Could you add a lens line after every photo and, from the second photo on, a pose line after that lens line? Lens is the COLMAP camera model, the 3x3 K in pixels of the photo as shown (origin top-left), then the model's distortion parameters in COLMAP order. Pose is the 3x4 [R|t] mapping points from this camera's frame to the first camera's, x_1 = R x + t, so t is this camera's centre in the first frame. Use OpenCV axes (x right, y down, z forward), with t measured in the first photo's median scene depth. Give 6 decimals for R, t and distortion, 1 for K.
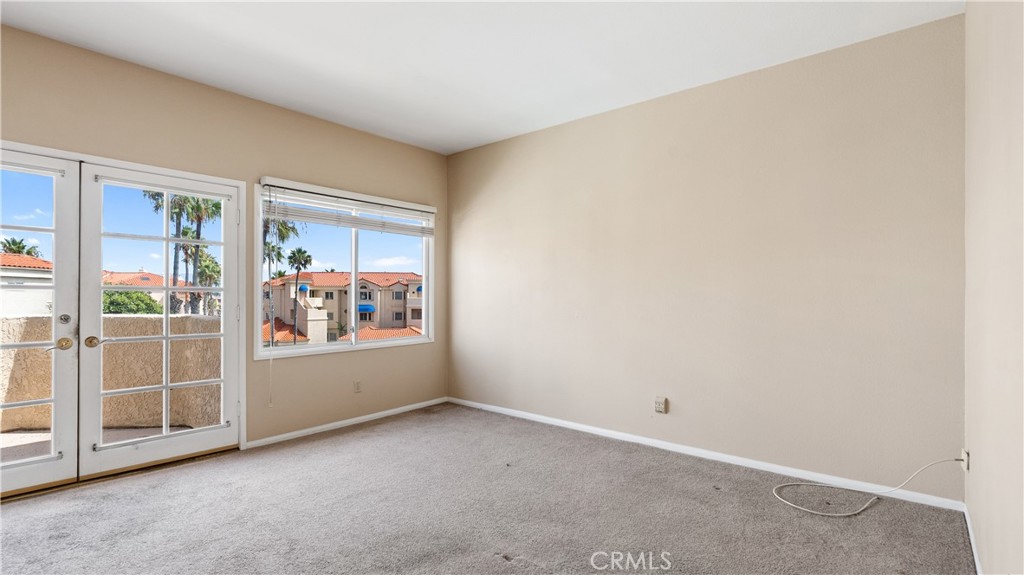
lens RADIAL K [[479.2, 0, 499.0], [0, 479.2, 303.8], [0, 0, 1]] dist [-0.009029, 0.002199]
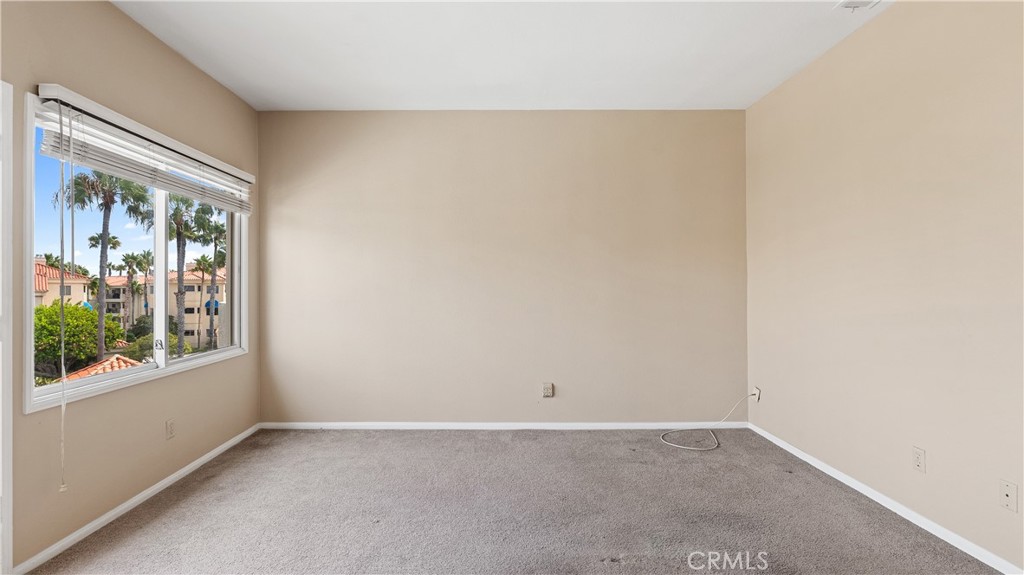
lens RADIAL K [[479.2, 0, 505.6], [0, 479.2, 289.3], [0, 0, 1]] dist [-0.009029, 0.002199]
pose [[0.753070, -0.004105, 0.657927, -0.464570], [0.013676, 0.999862, -0.009416, -0.012193], [-0.657798, 0.016089, 0.753023, 0.231226]]
